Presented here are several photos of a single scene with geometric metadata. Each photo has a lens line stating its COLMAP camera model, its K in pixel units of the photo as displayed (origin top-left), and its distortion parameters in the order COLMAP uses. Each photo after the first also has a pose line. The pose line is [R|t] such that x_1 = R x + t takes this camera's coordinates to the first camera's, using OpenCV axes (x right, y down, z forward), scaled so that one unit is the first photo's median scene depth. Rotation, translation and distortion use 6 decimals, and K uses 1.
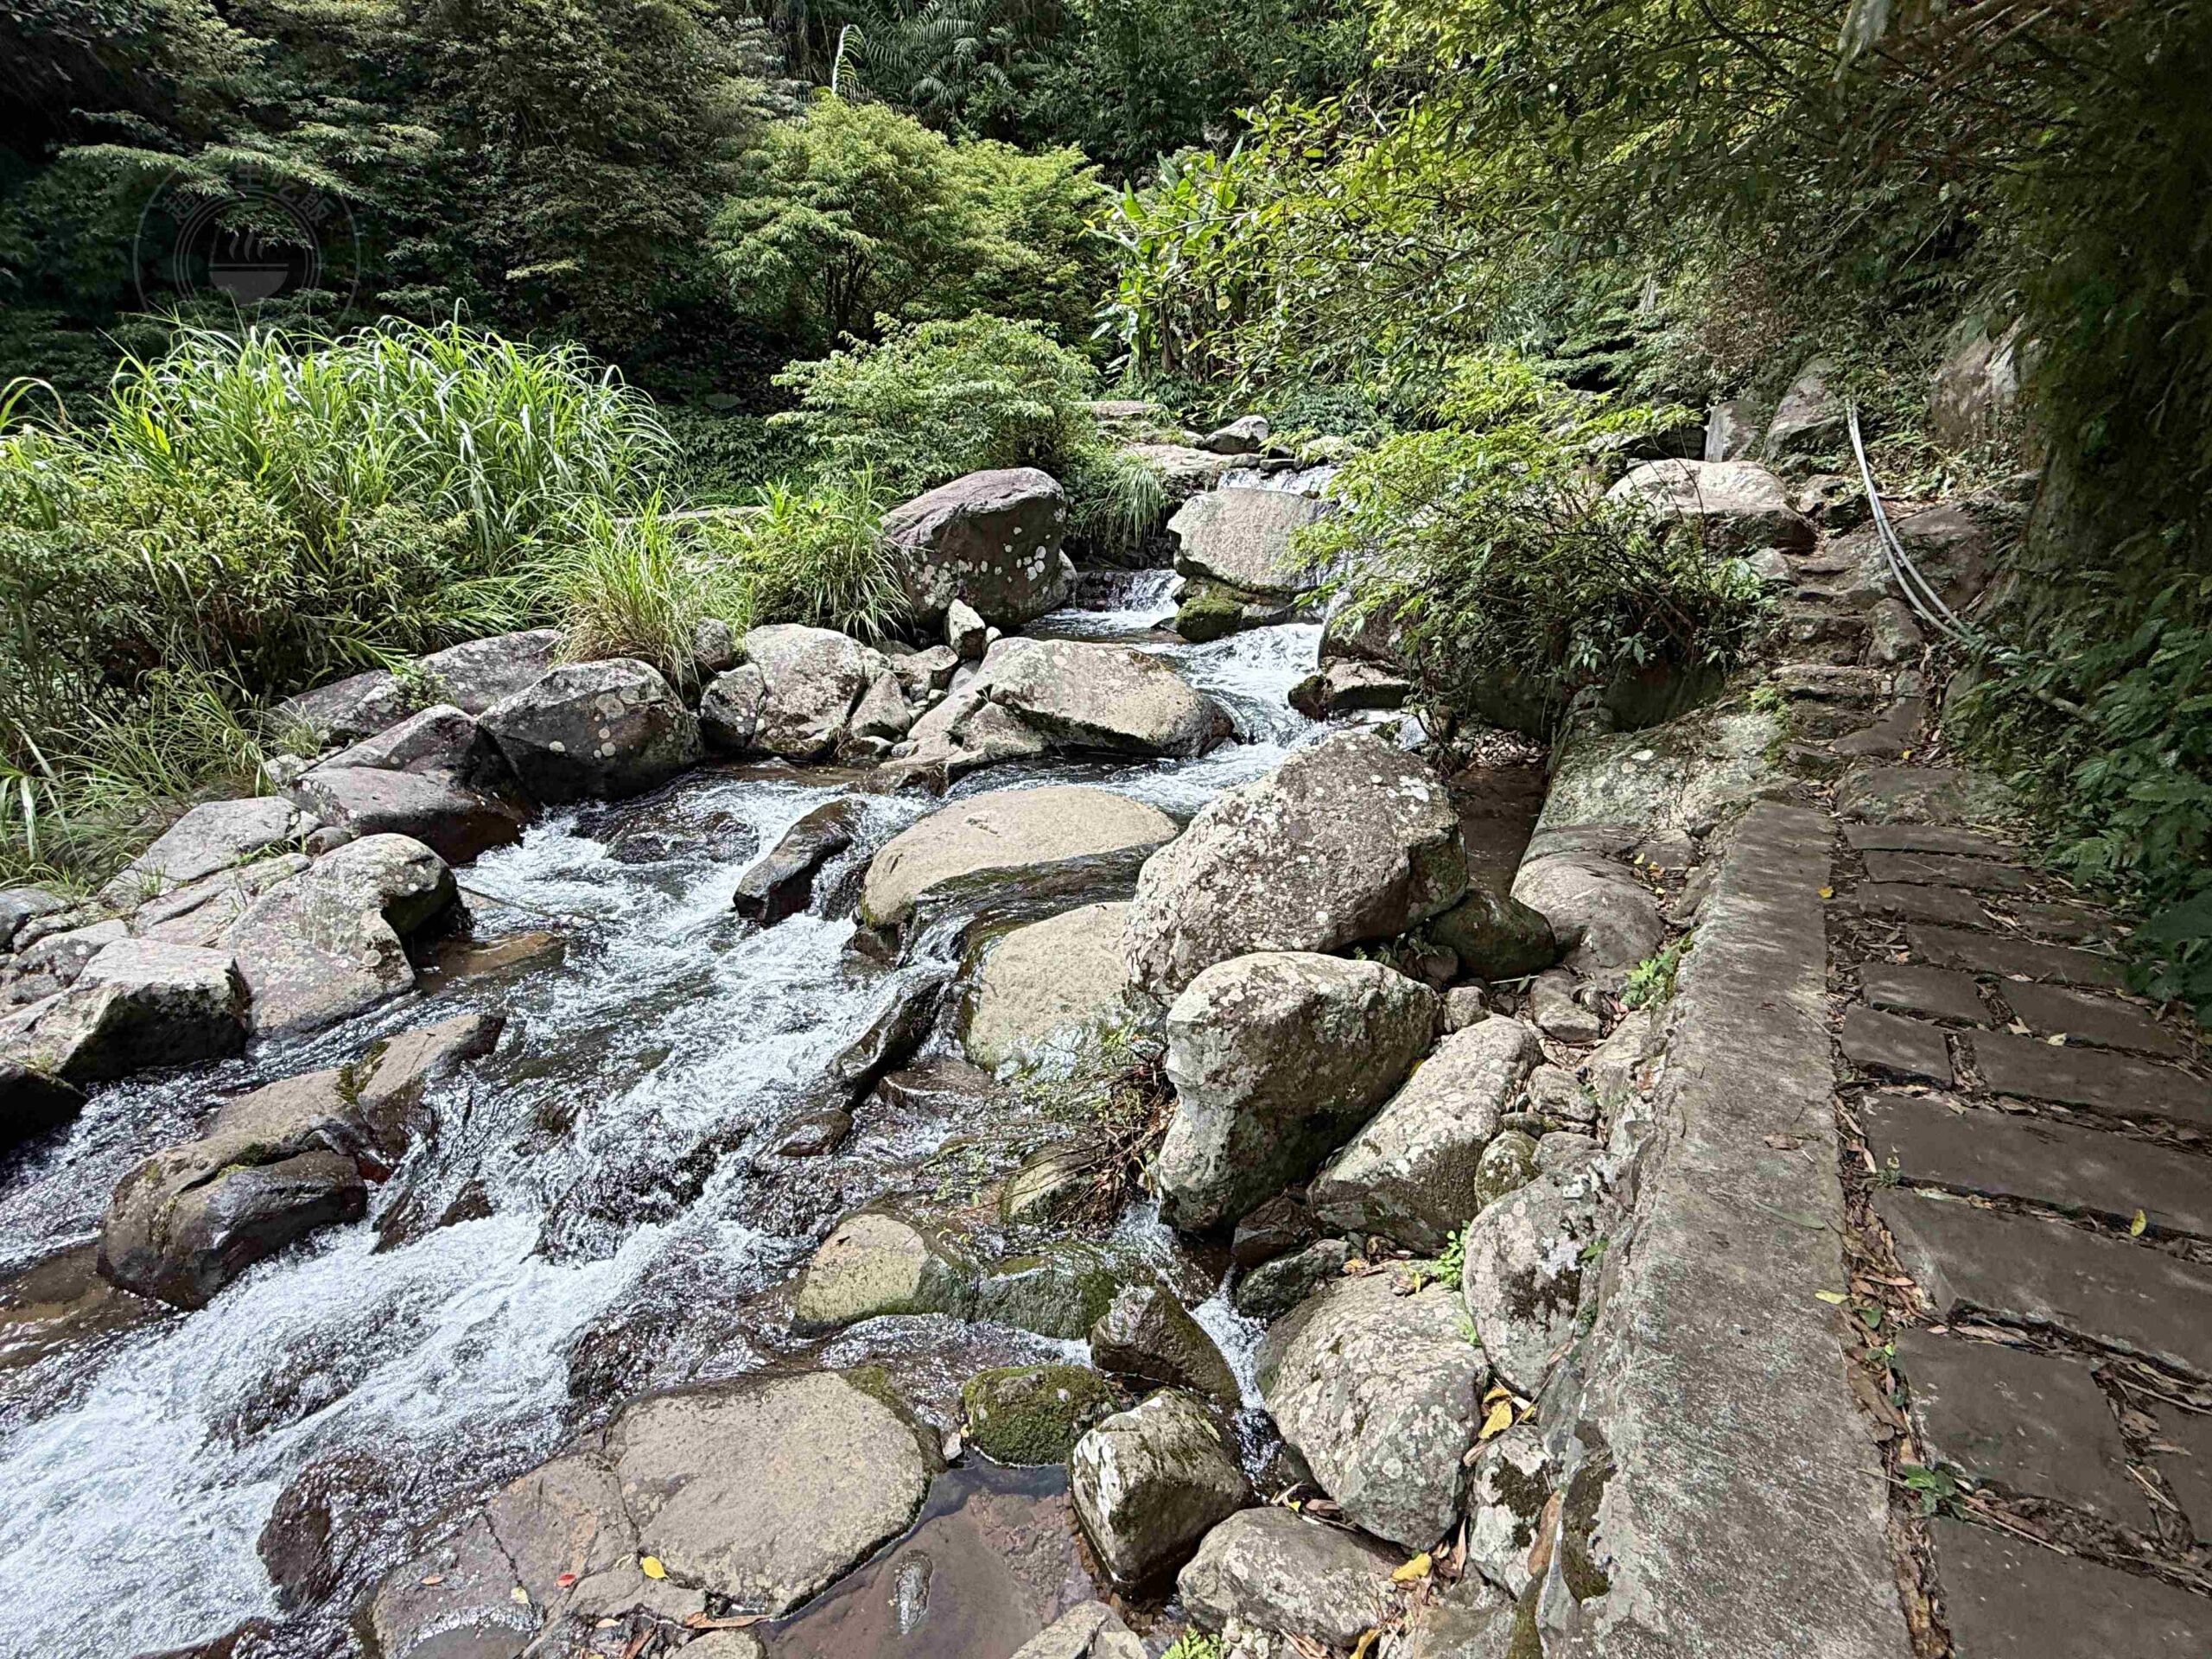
lens RADIAL K [[1079.7, 0, 1092.6], [0, 1079.7, 831.3], [0, 0, 1]] dist [-0.002943, 0.003102]
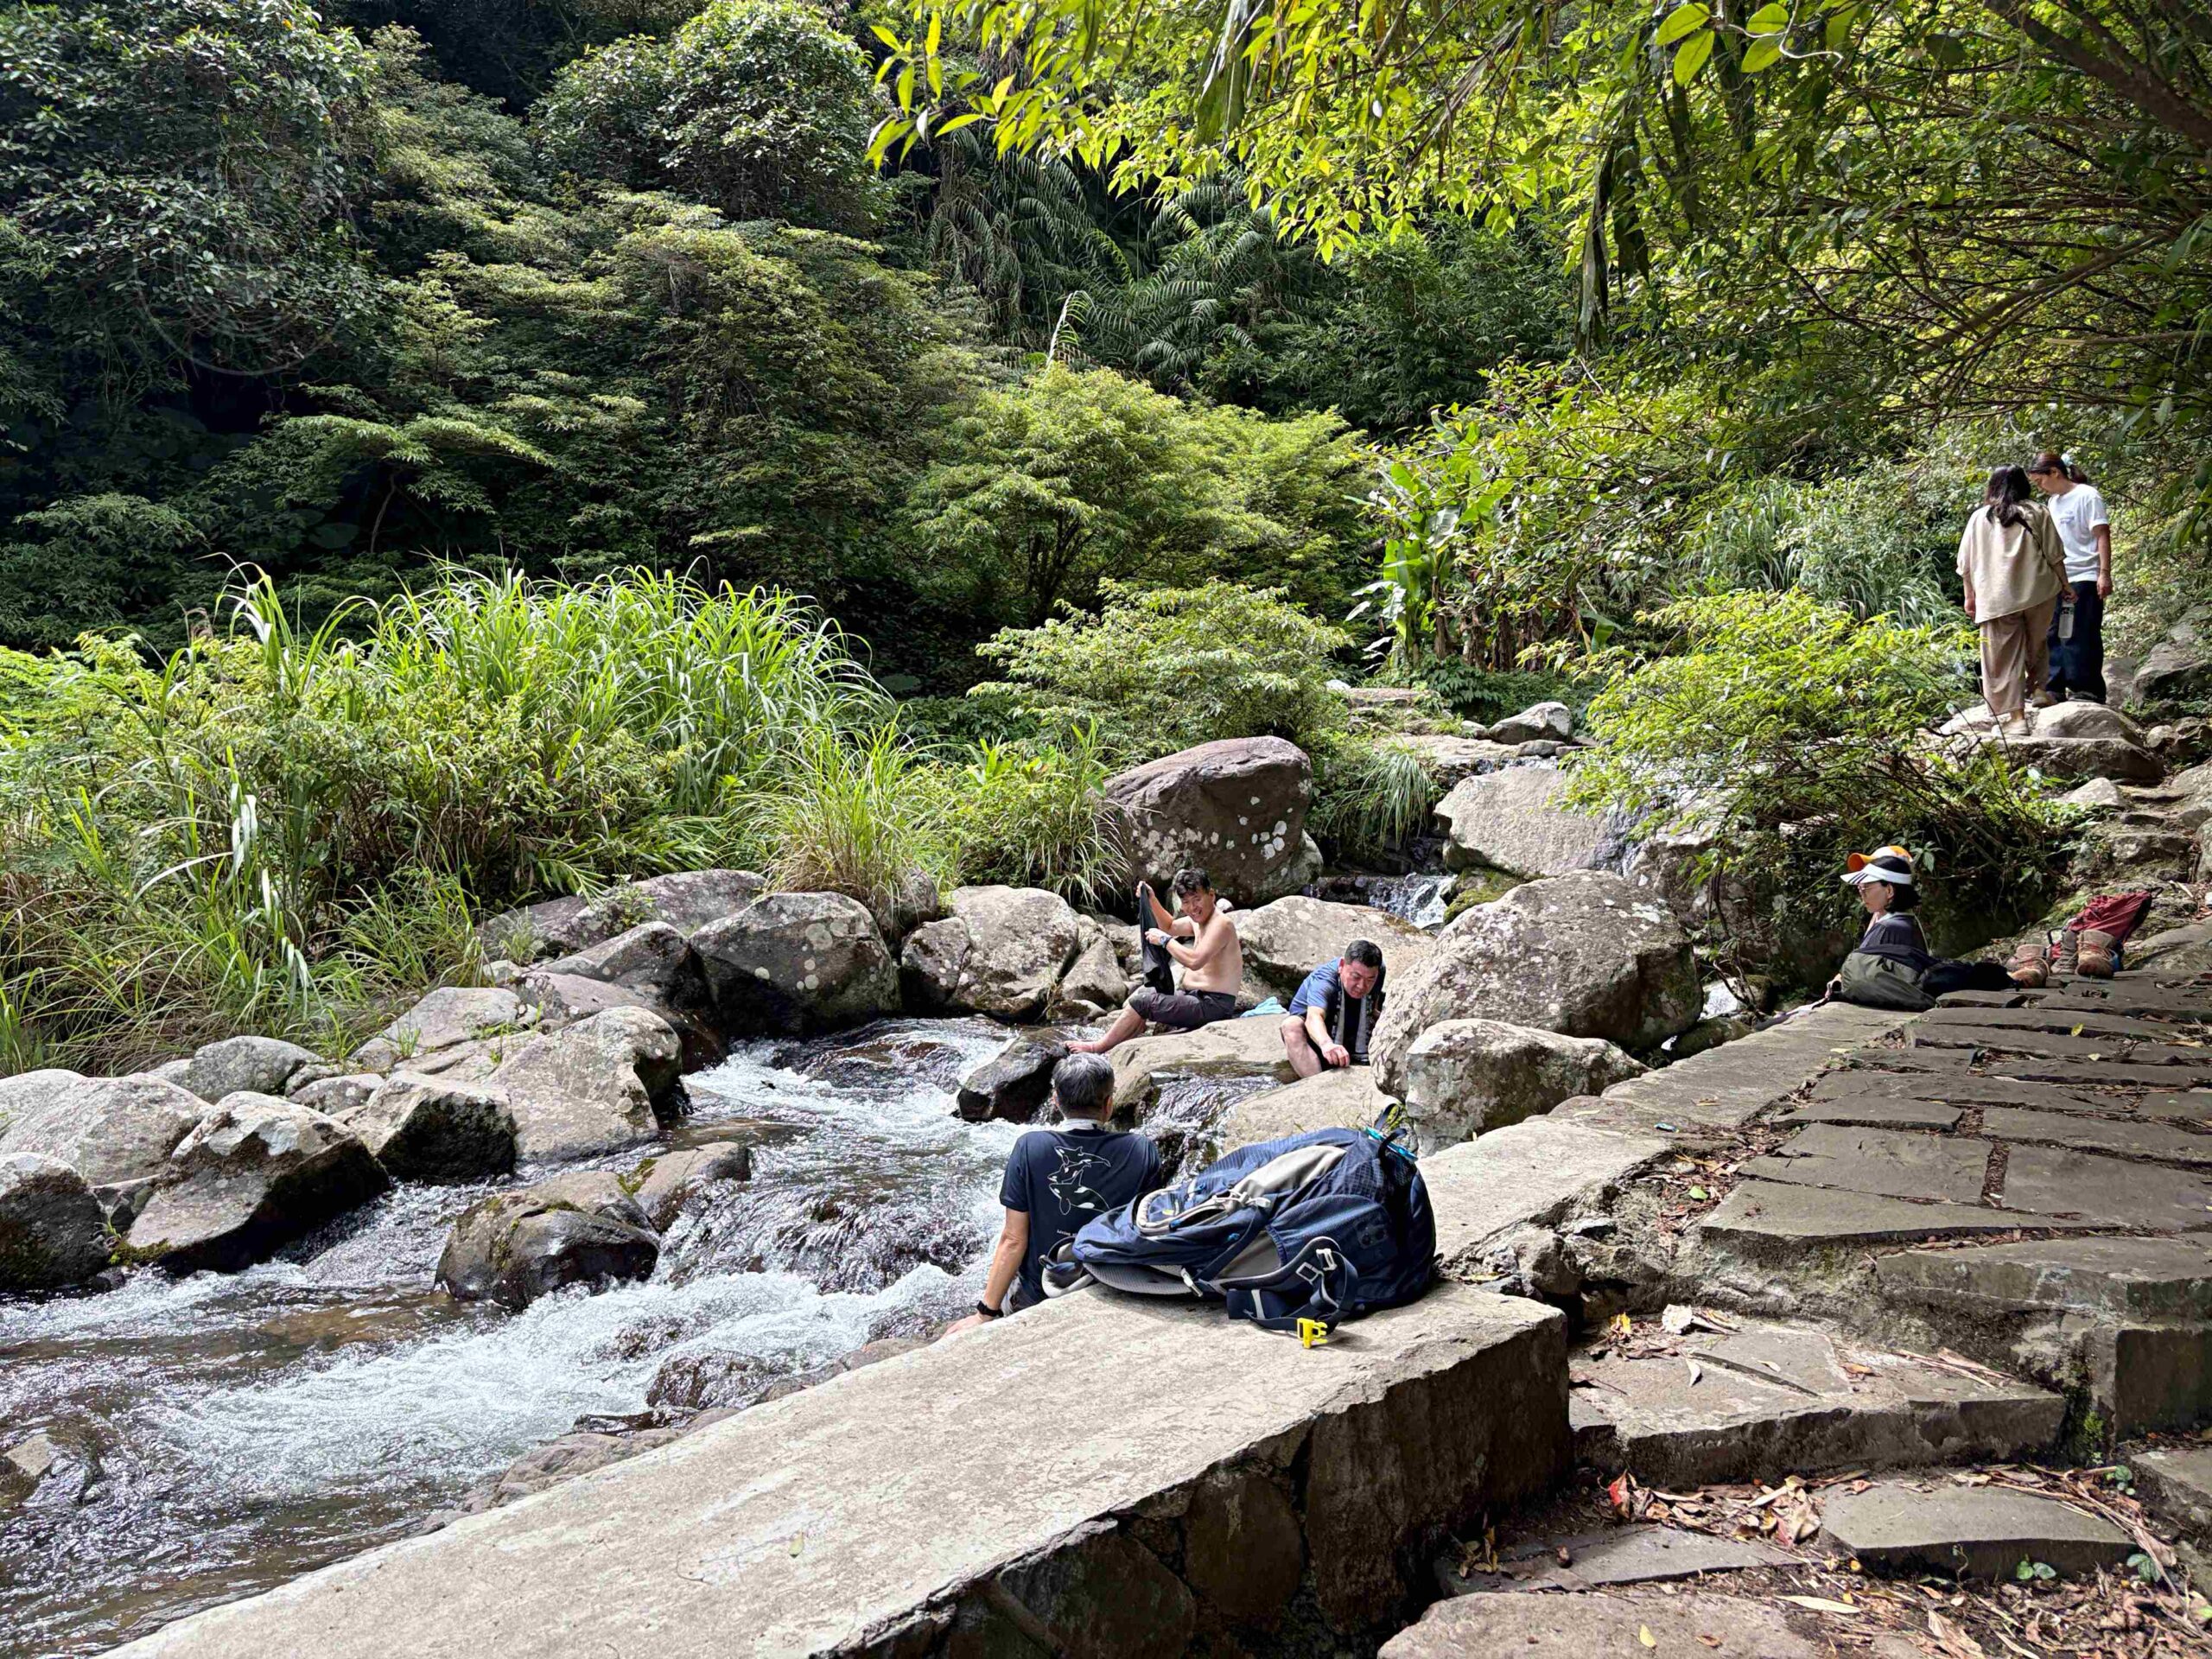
lens RADIAL K [[1647.9, 0, 1109.5], [0, 1647.9, 876.1], [0, 0, 1]] dist [0.047654, -0.049116]
pose [[0.990141, 0.027886, -0.137271, -0.003026], [-0.066522, 0.956034, -0.285612, 0.170057], [0.123271, 0.291927, 0.948463, -0.255094]]
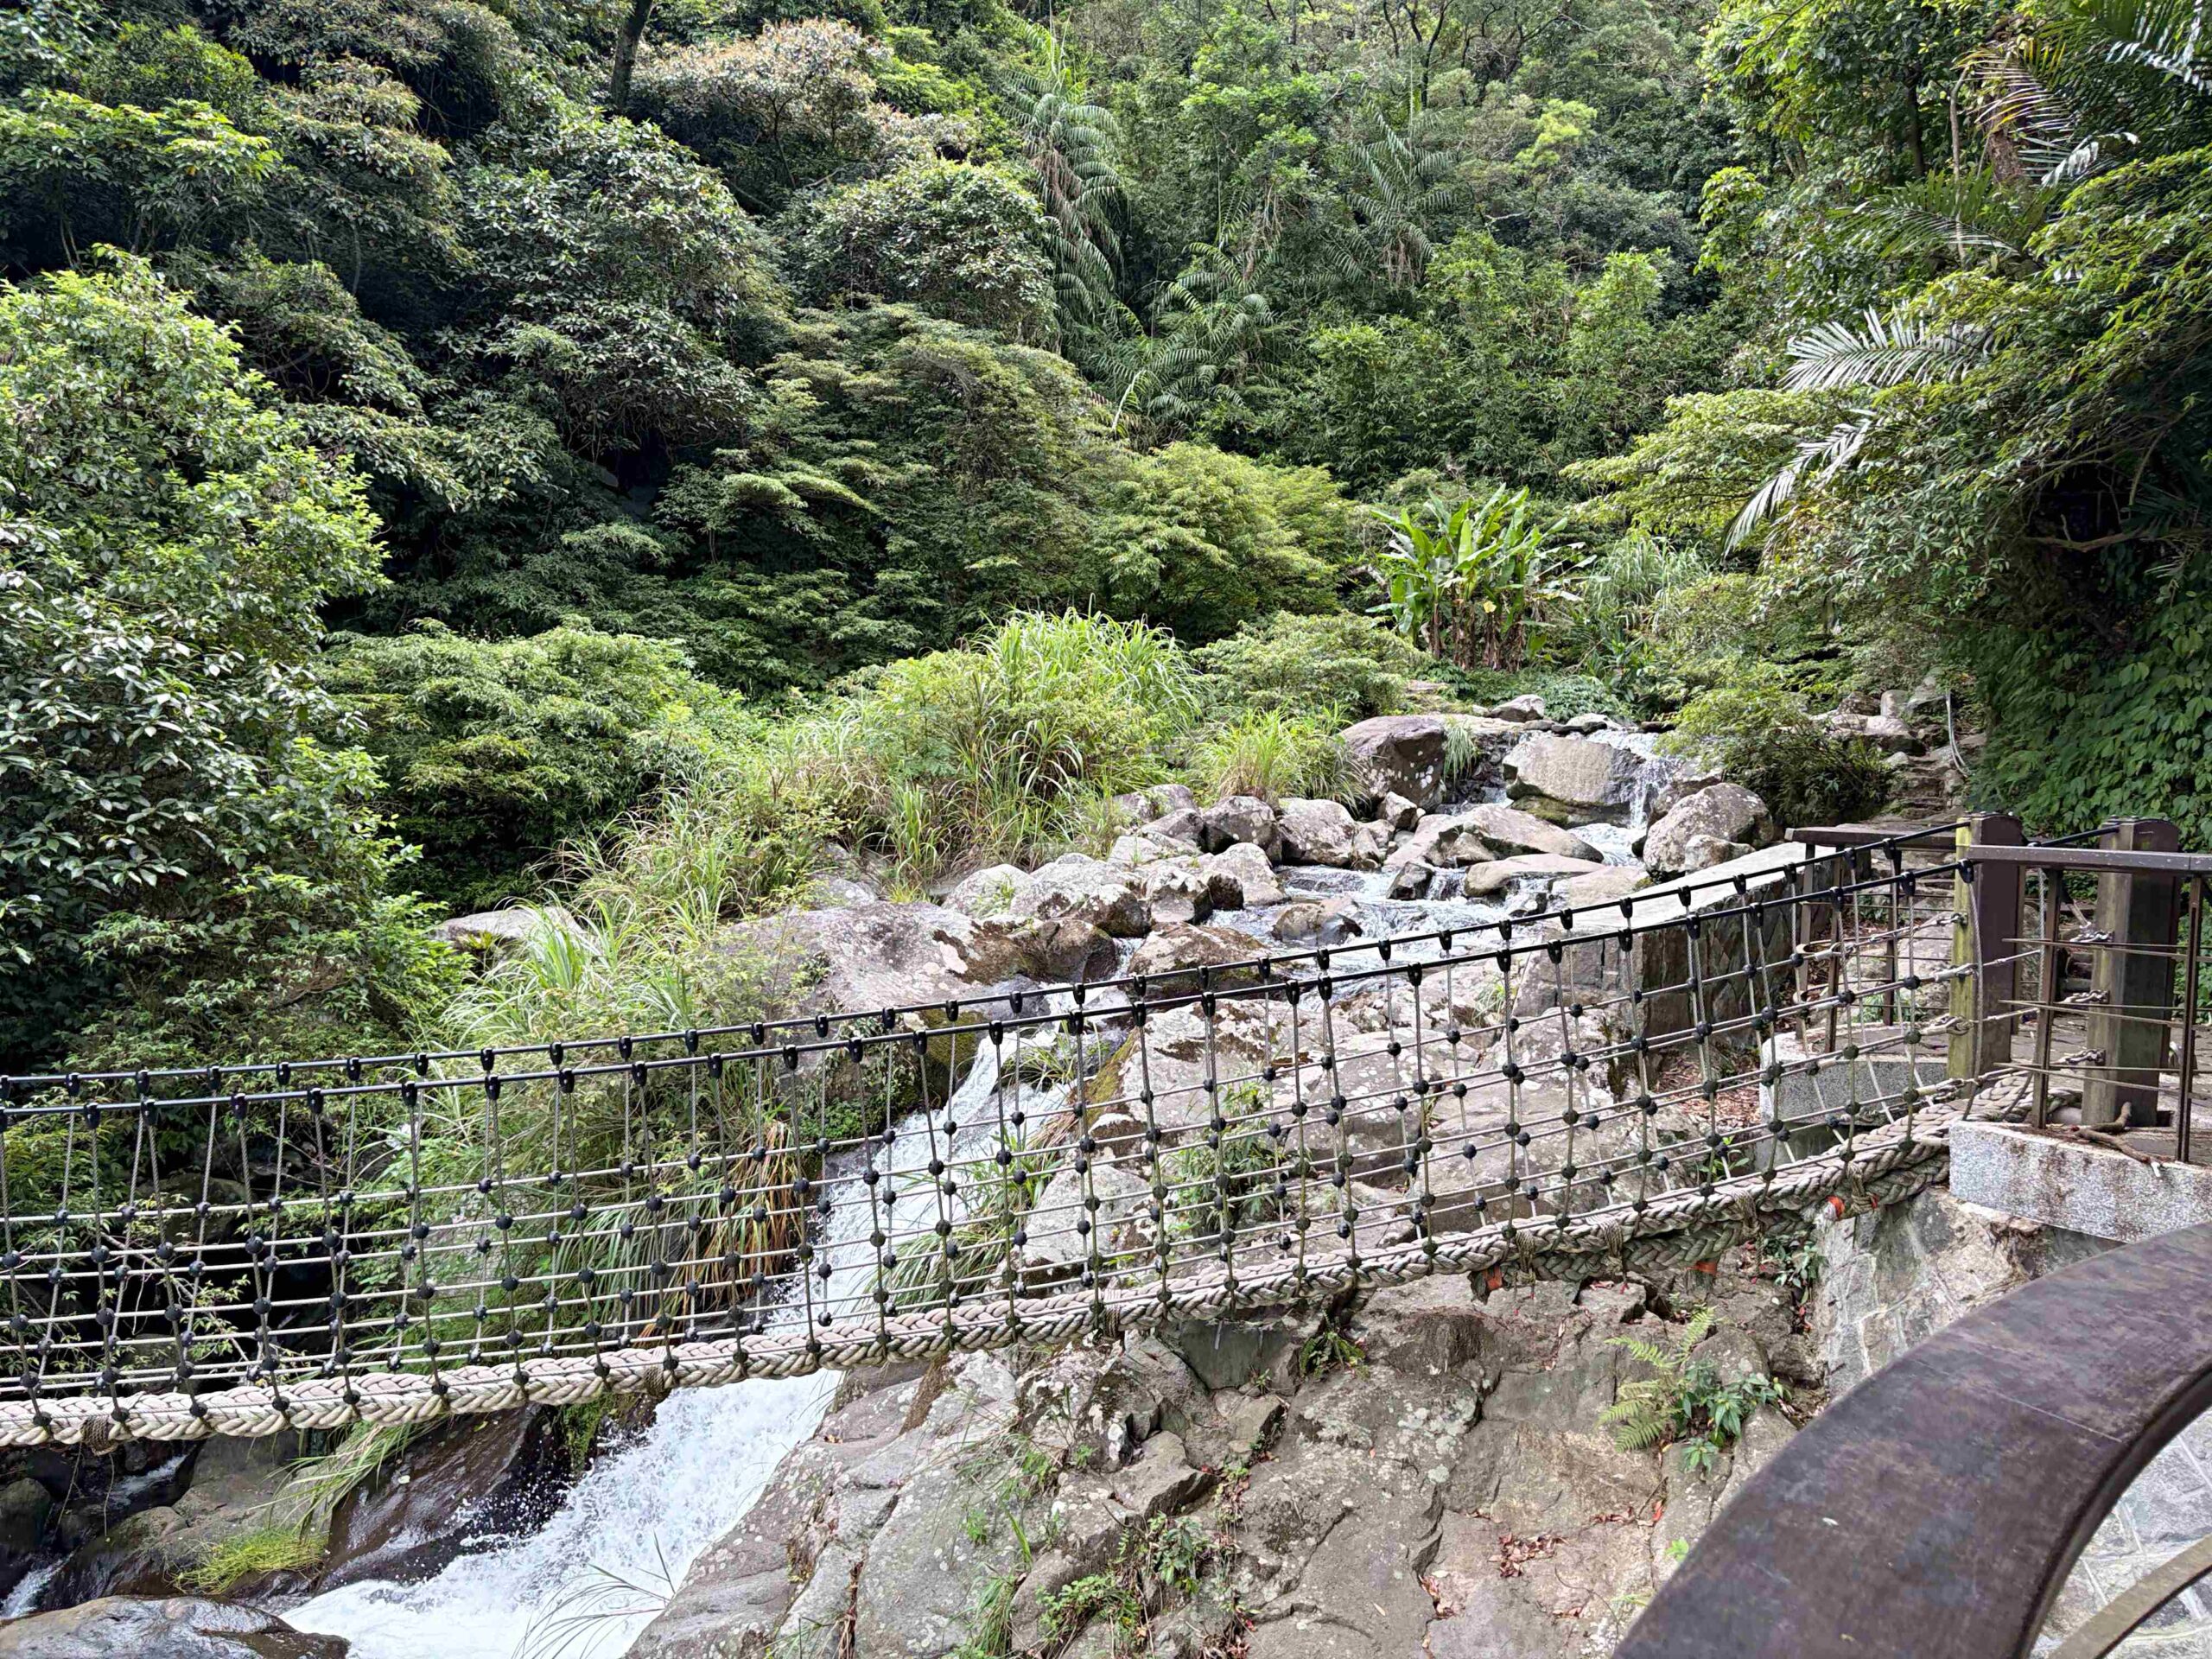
lens RADIAL K [[1647.9, 0, 1078.6], [0, 1647.9, 900.3], [0, 0, 1]] dist [0.047654, -0.049116]
pose [[0.998873, 0.047451, 0.001302, -0.559168], [-0.045578, 0.966385, -0.253027, 0.537158], [-0.013264, 0.252683, 0.967458, -1.193494]]
